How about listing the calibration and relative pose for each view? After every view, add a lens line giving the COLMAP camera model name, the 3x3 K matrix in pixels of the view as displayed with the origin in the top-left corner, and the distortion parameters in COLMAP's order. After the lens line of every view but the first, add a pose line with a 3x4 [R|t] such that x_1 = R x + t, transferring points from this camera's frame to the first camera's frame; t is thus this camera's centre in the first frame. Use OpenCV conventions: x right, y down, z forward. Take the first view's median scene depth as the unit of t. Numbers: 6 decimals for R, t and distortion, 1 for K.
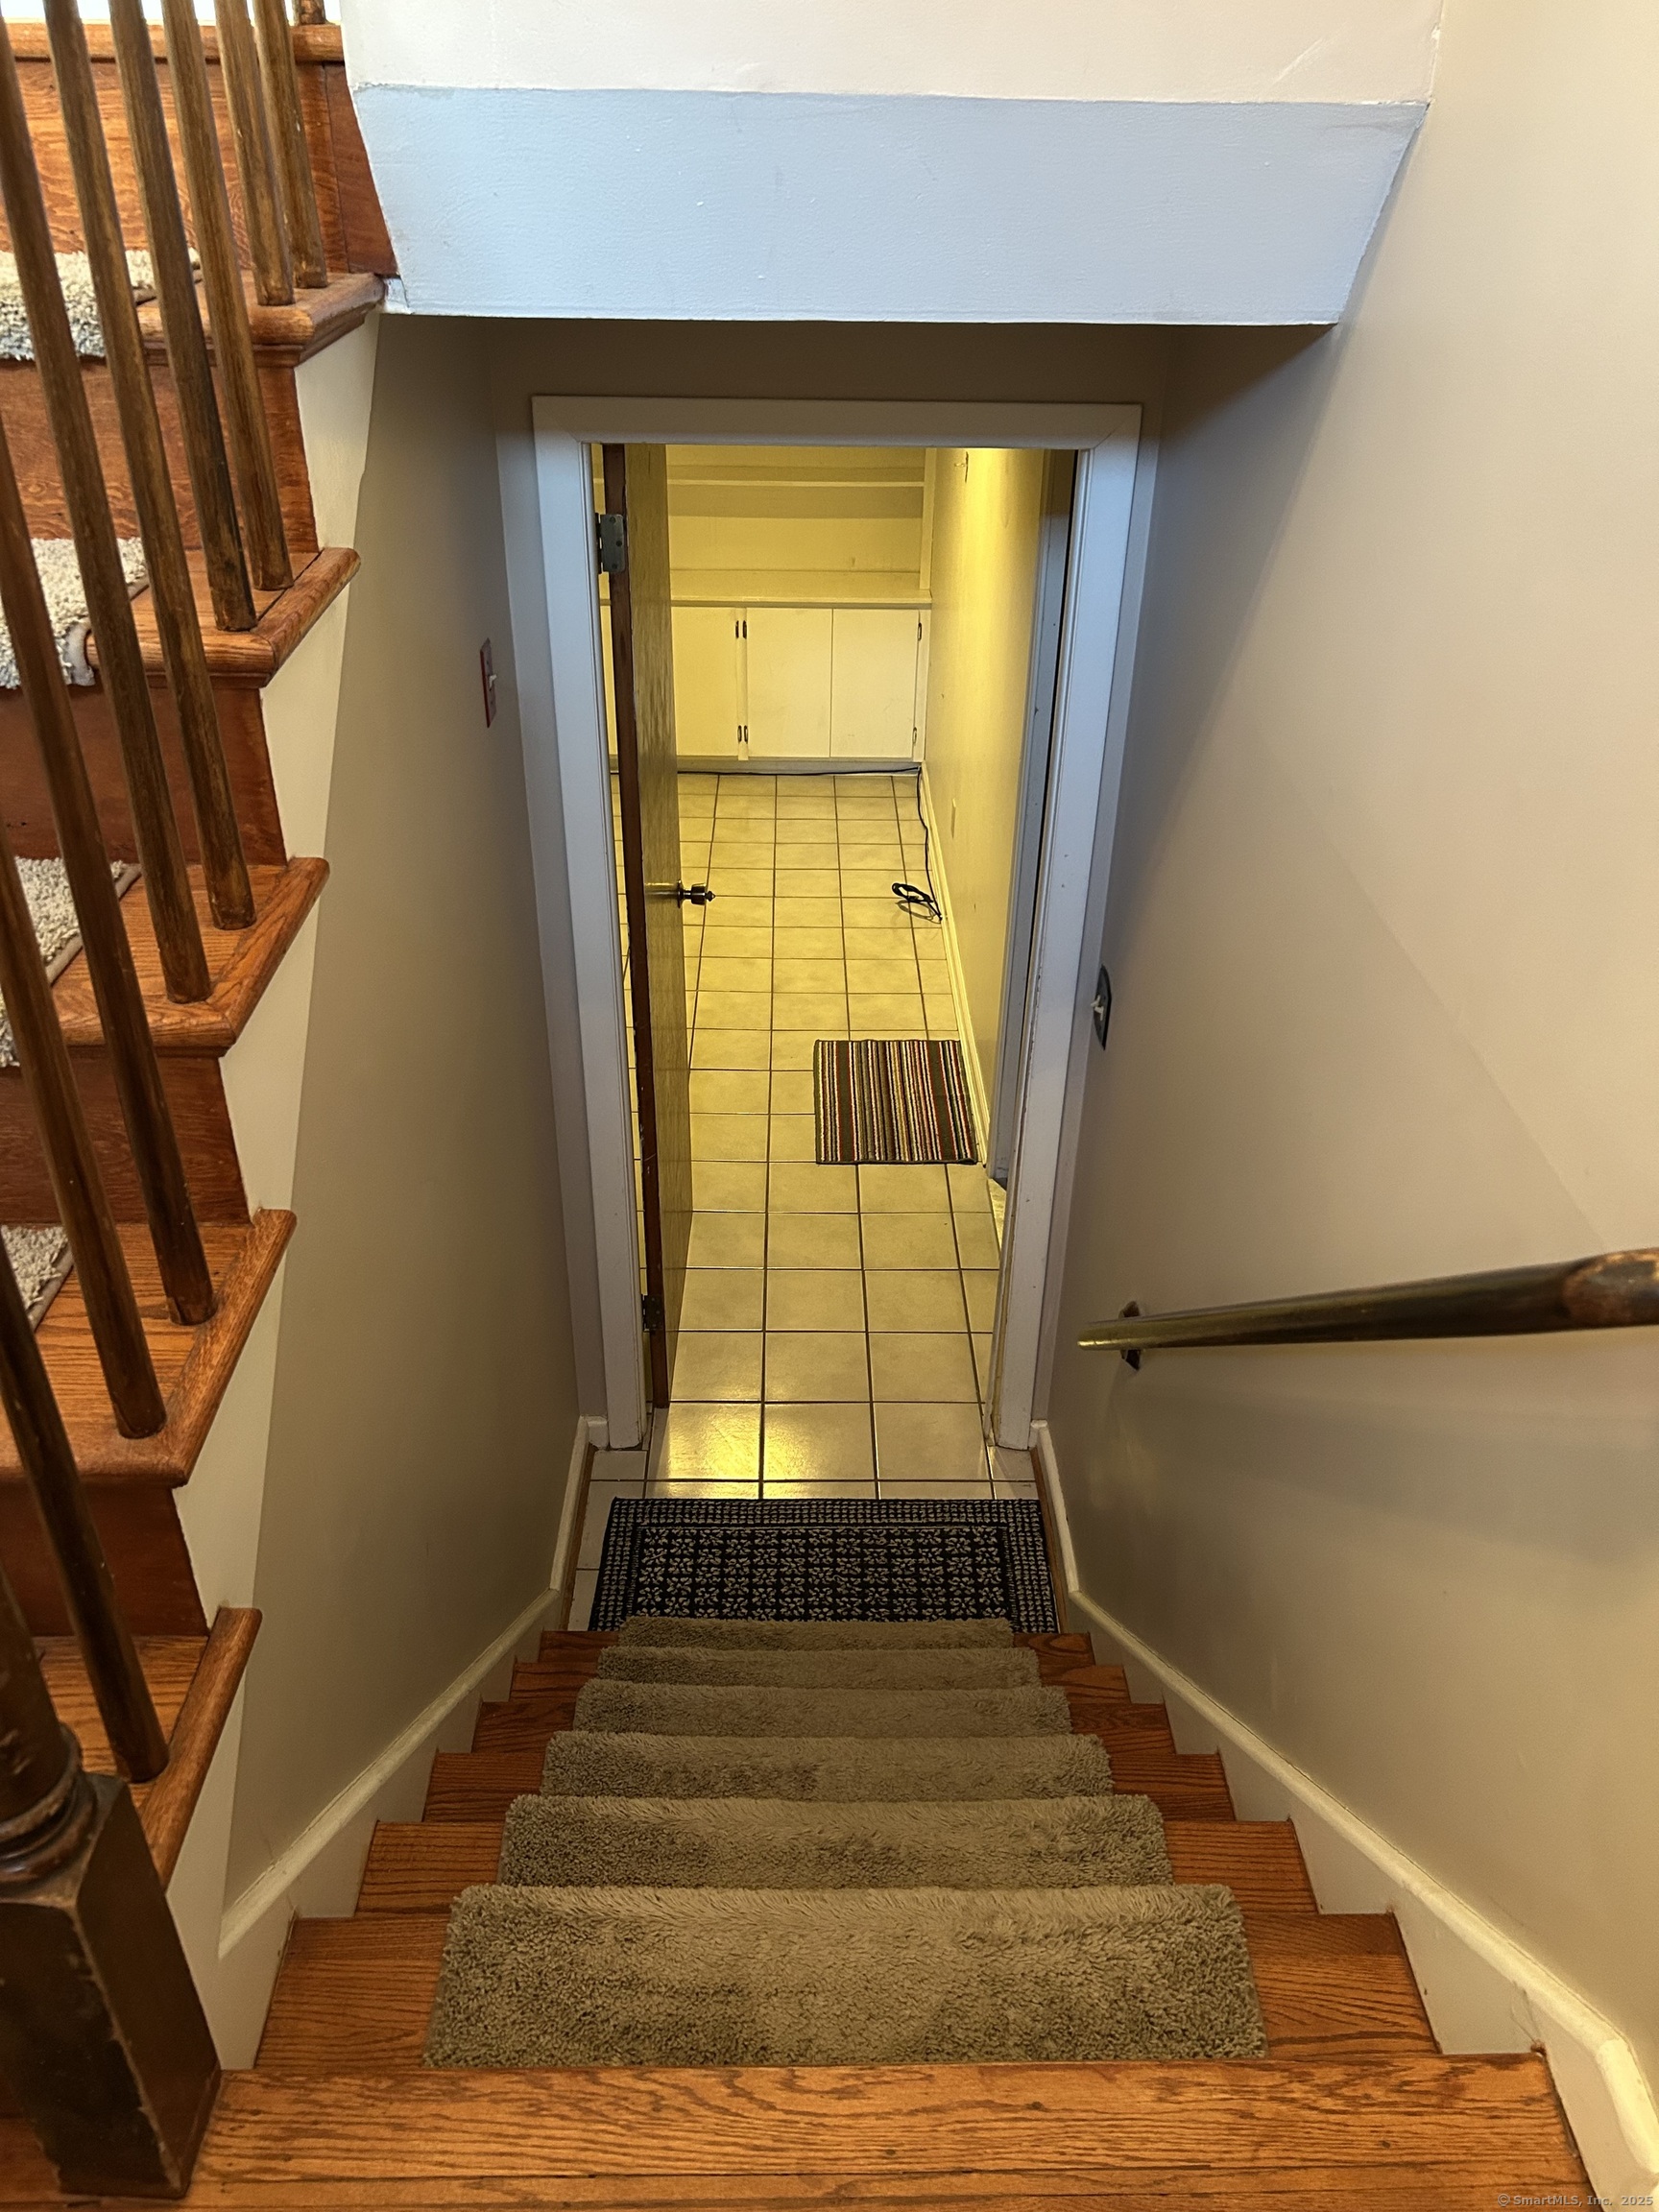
lens RADIAL K [[1652.1, 0, 826.5], [0, 1652.1, 1142.1], [0, 0, 1]] dist [0.001814, 0.000082]
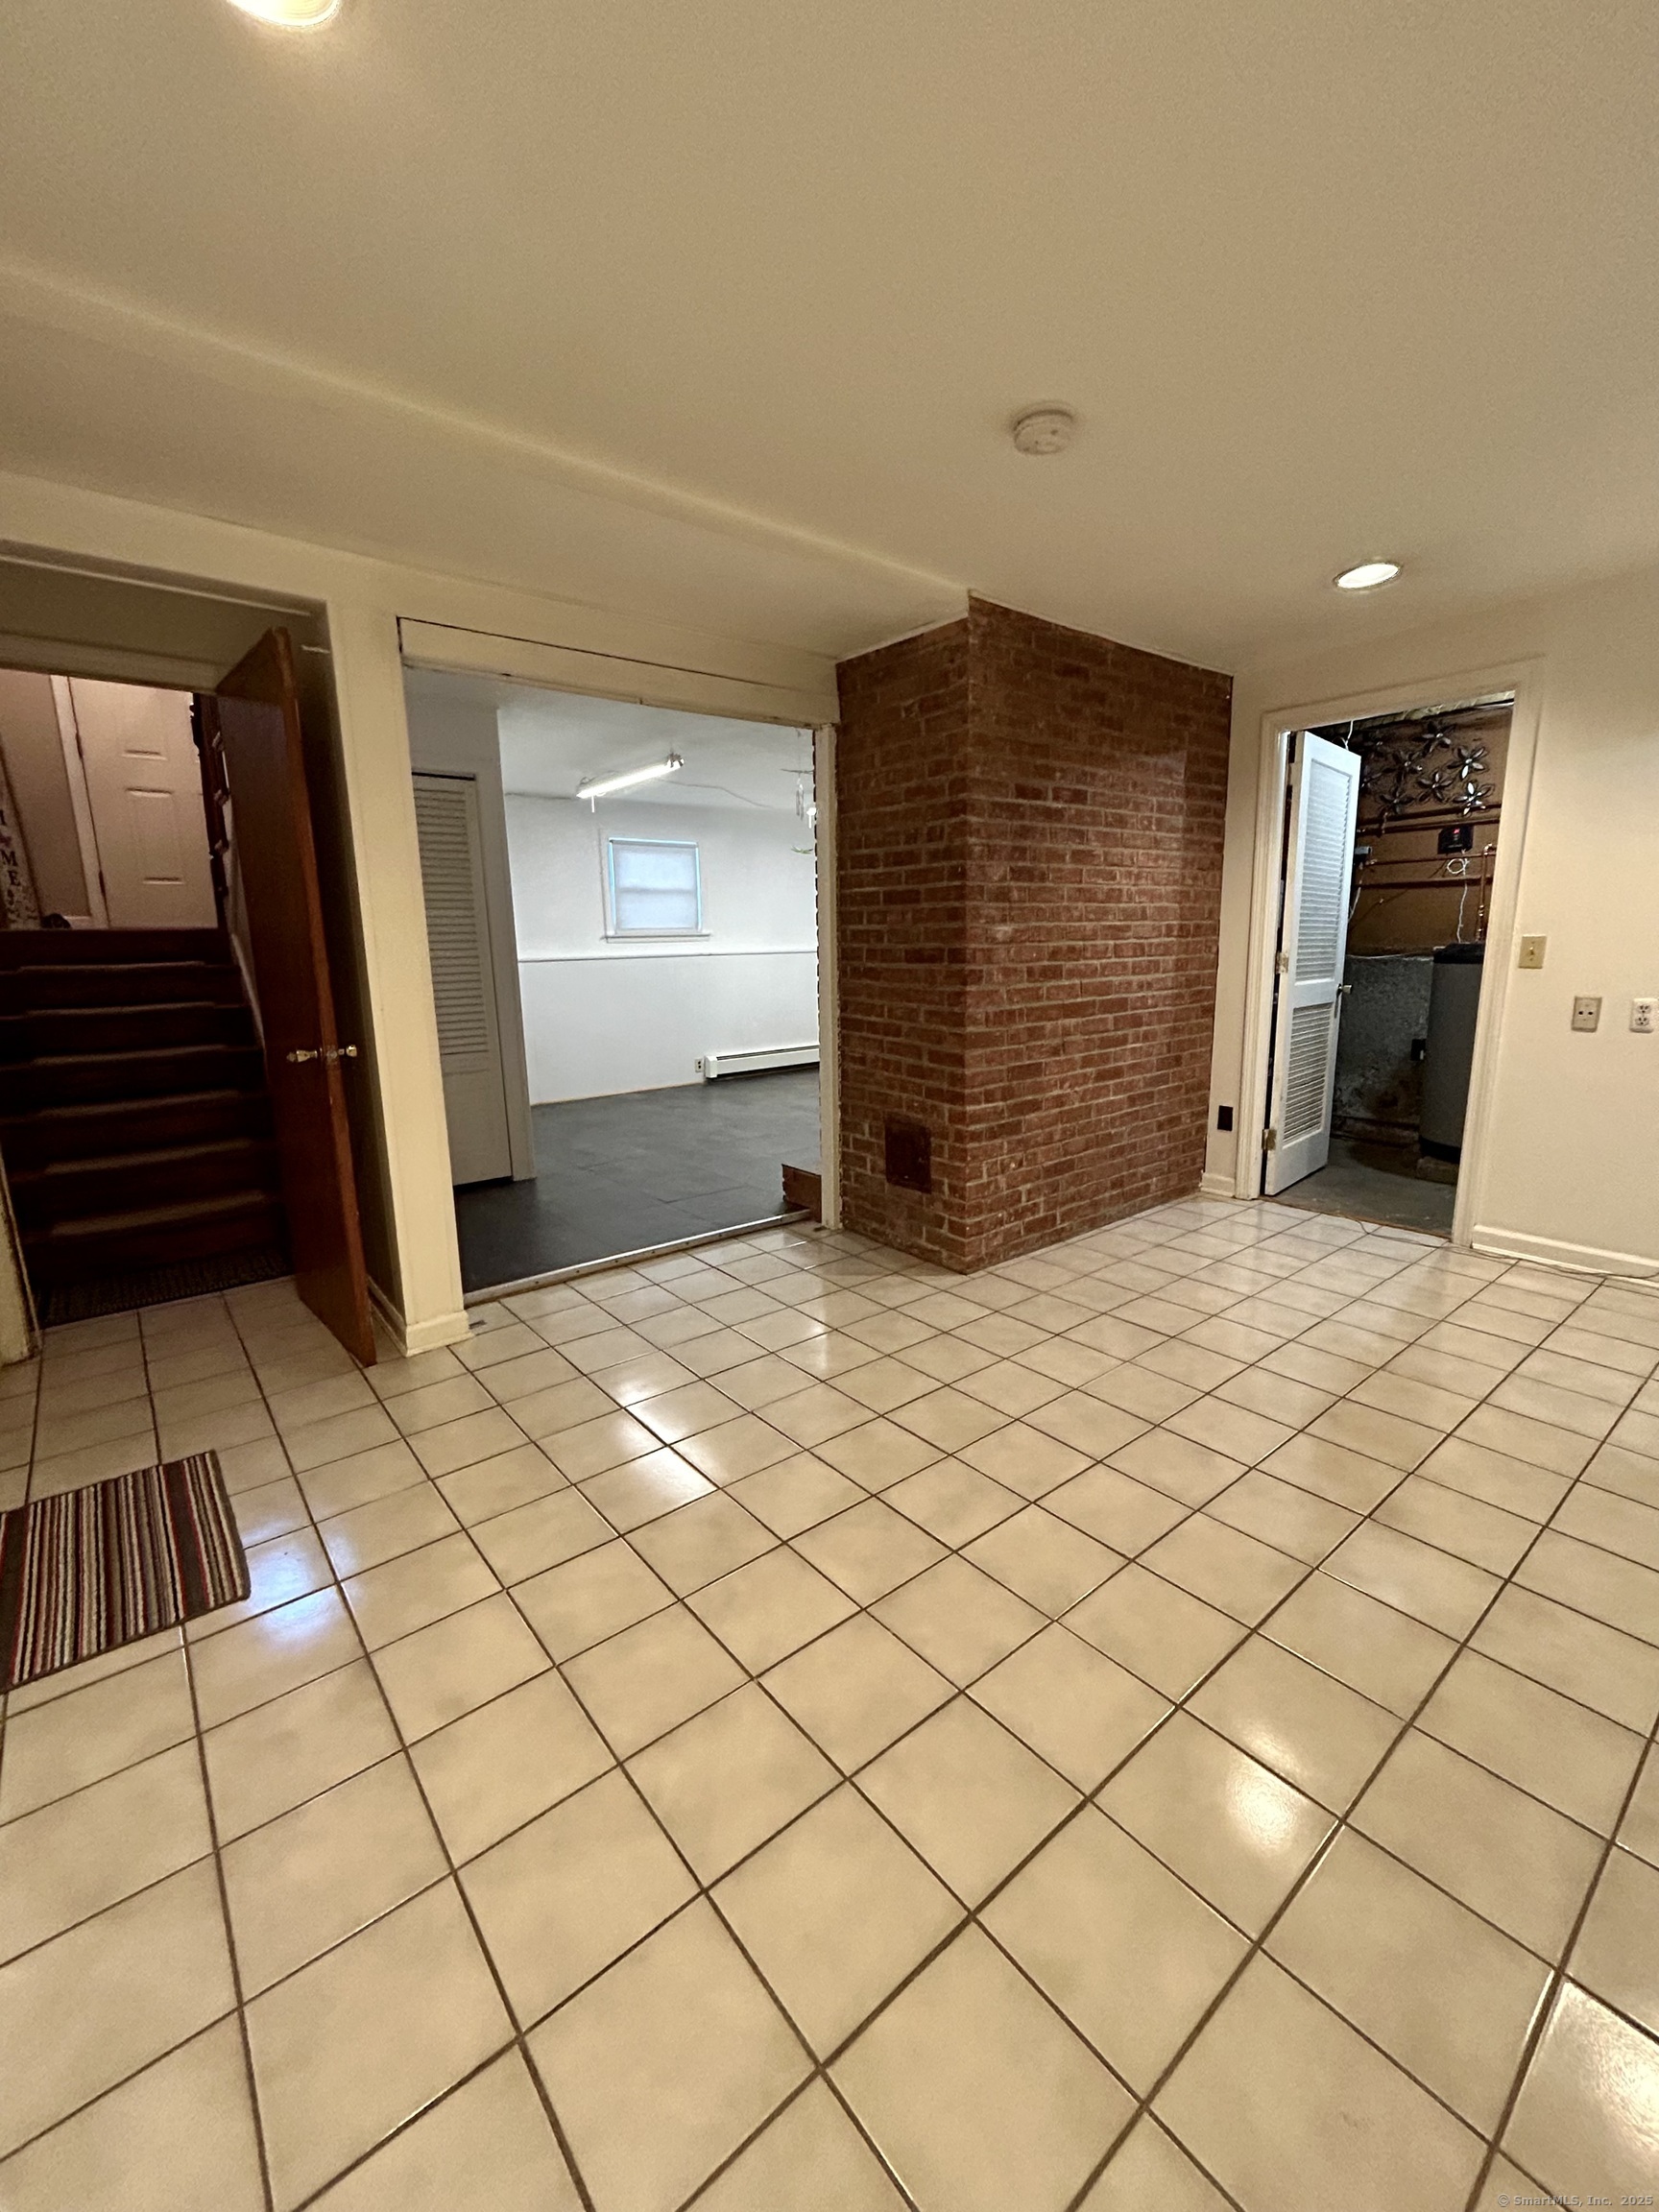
lens RADIAL K [[899.1, 0, 832.2], [0, 899.1, 1107.6], [0, 0, 1]] dist [-0.001709, -0.000822]
pose [[-0.784574, 0.112208, -0.609797, 0.005365], [-0.339691, 0.744970, 0.574133, -0.365682], [0.518703, 0.657593, -0.546369, 0.929787]]
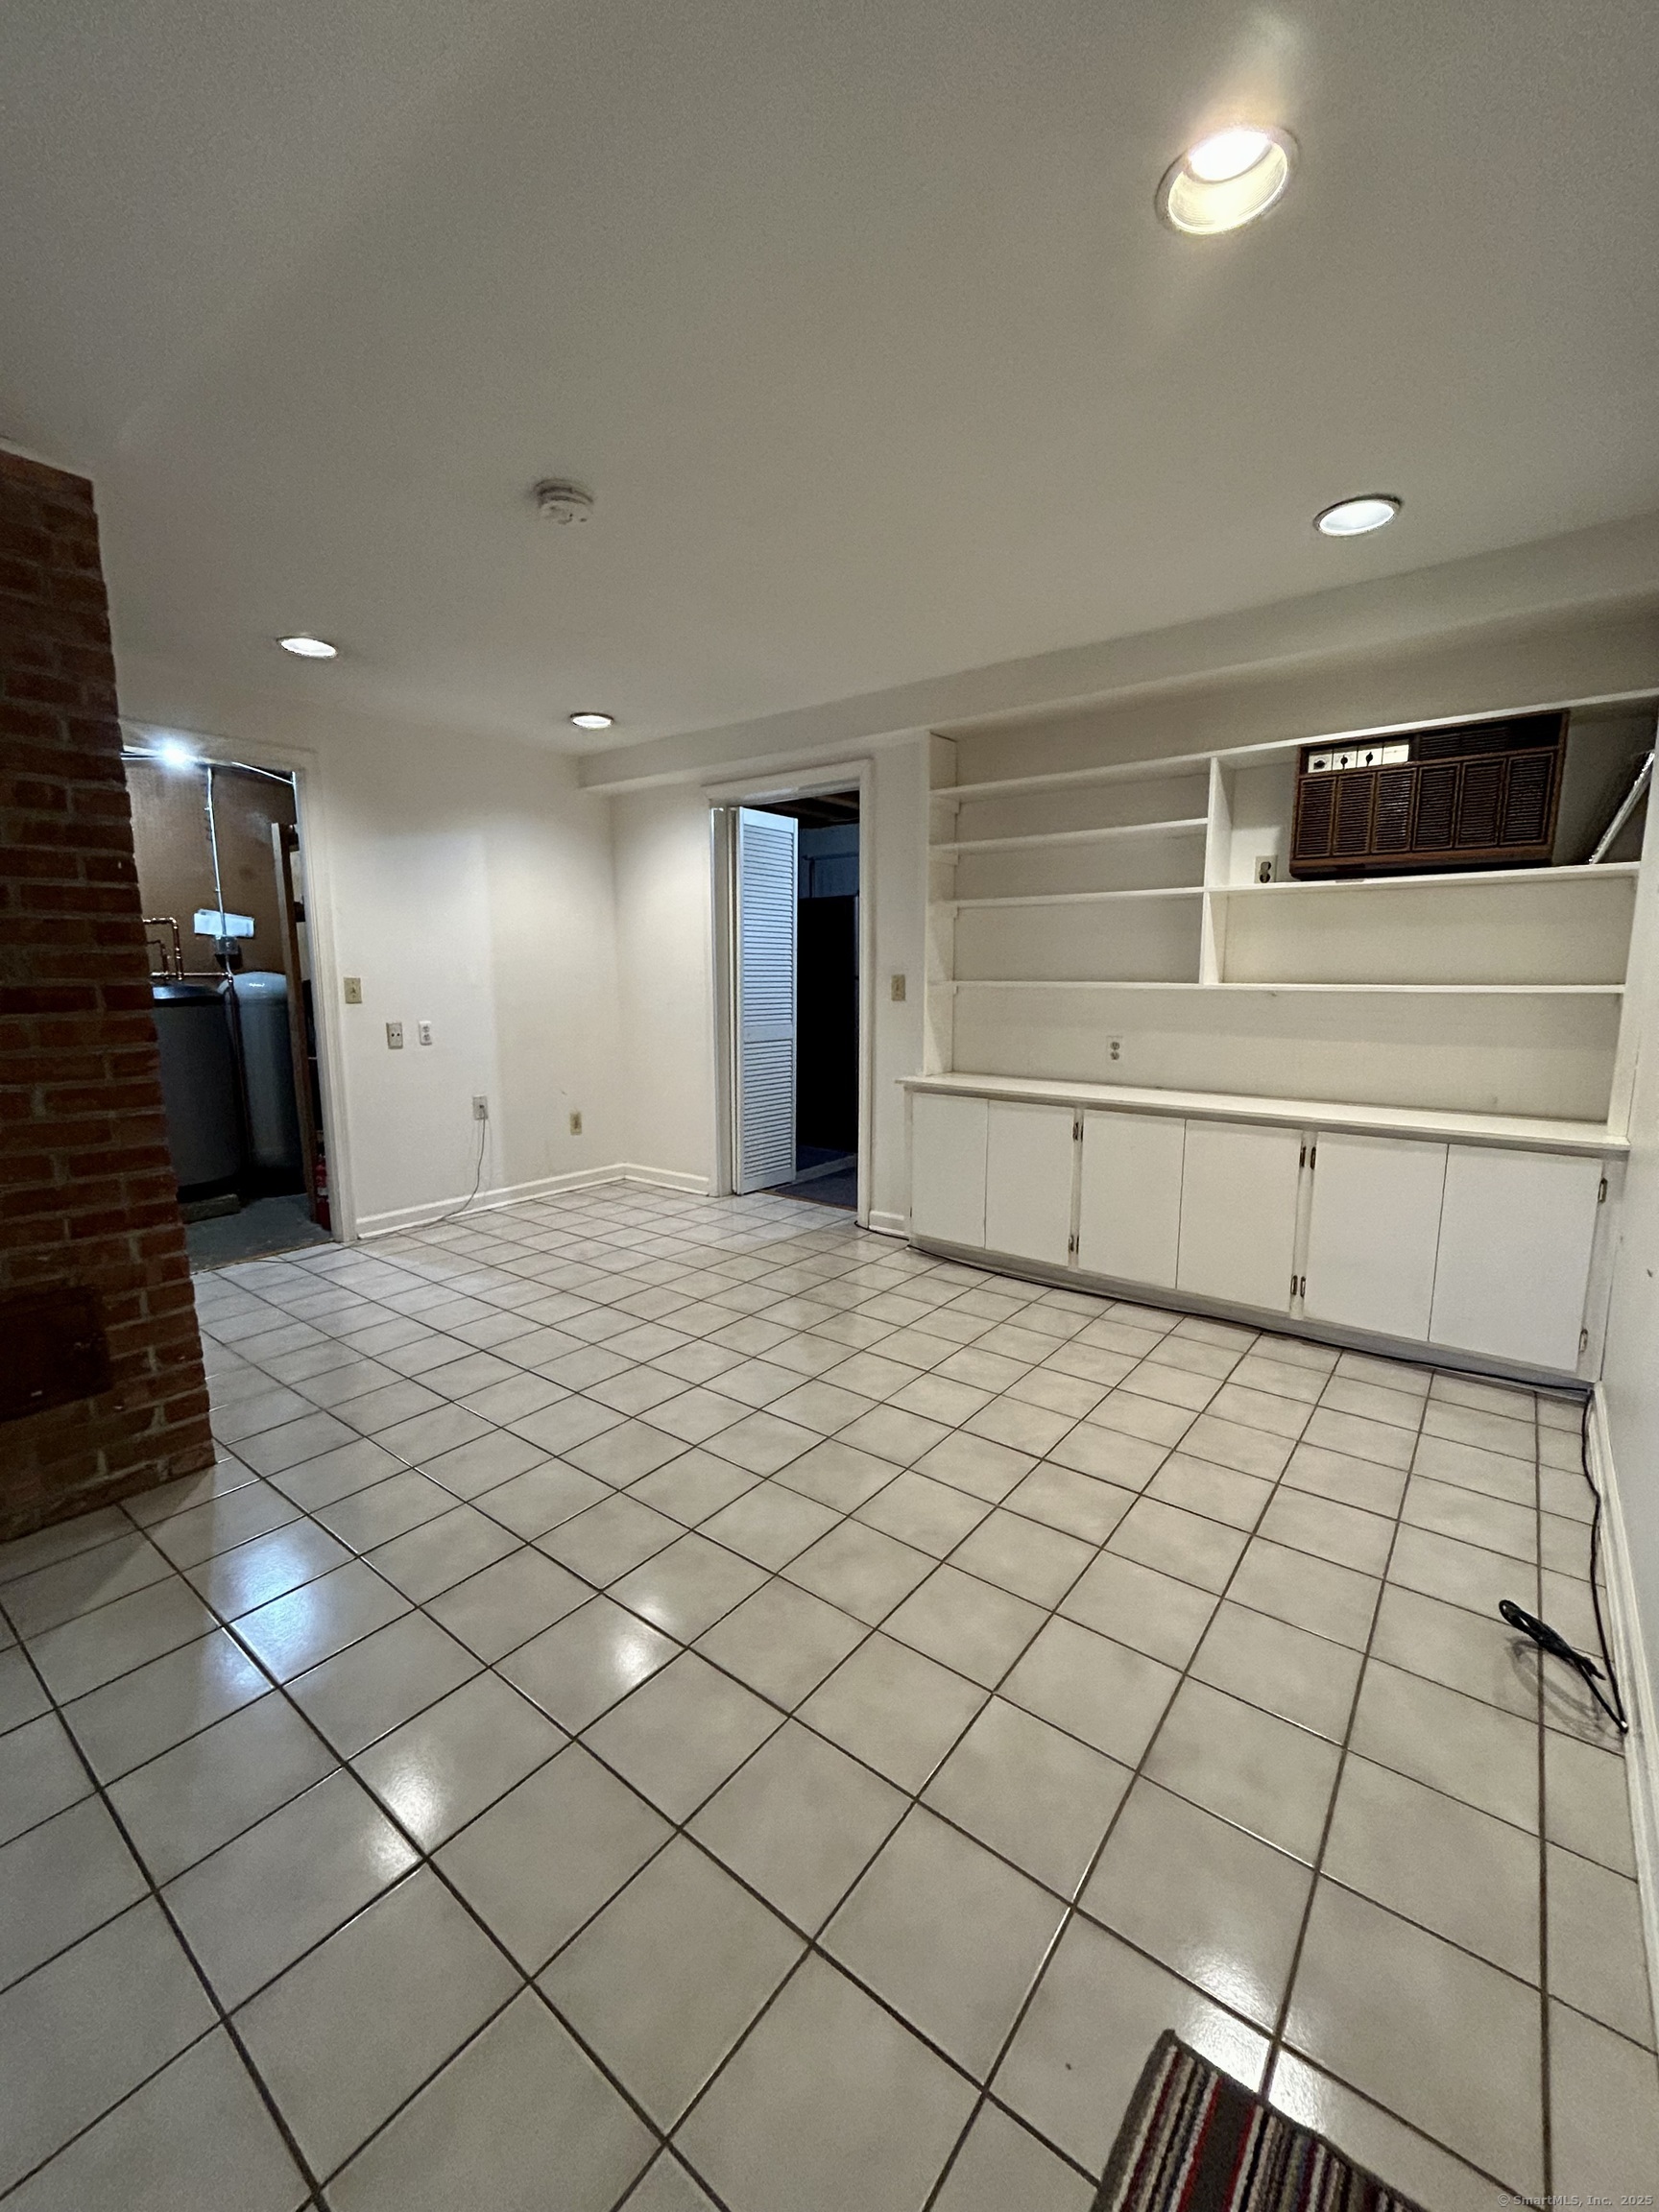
lens RADIAL K [[899.1, 0, 832.2], [0, 899.1, 1107.6], [0, 0, 1]] dist [-0.001709, -0.000822]
pose [[0.783304, 0.073435, -0.617286, 0.034735], [-0.329248, 0.891290, -0.311767, -0.124926], [0.527286, 0.447449, 0.722329, 0.573321]]
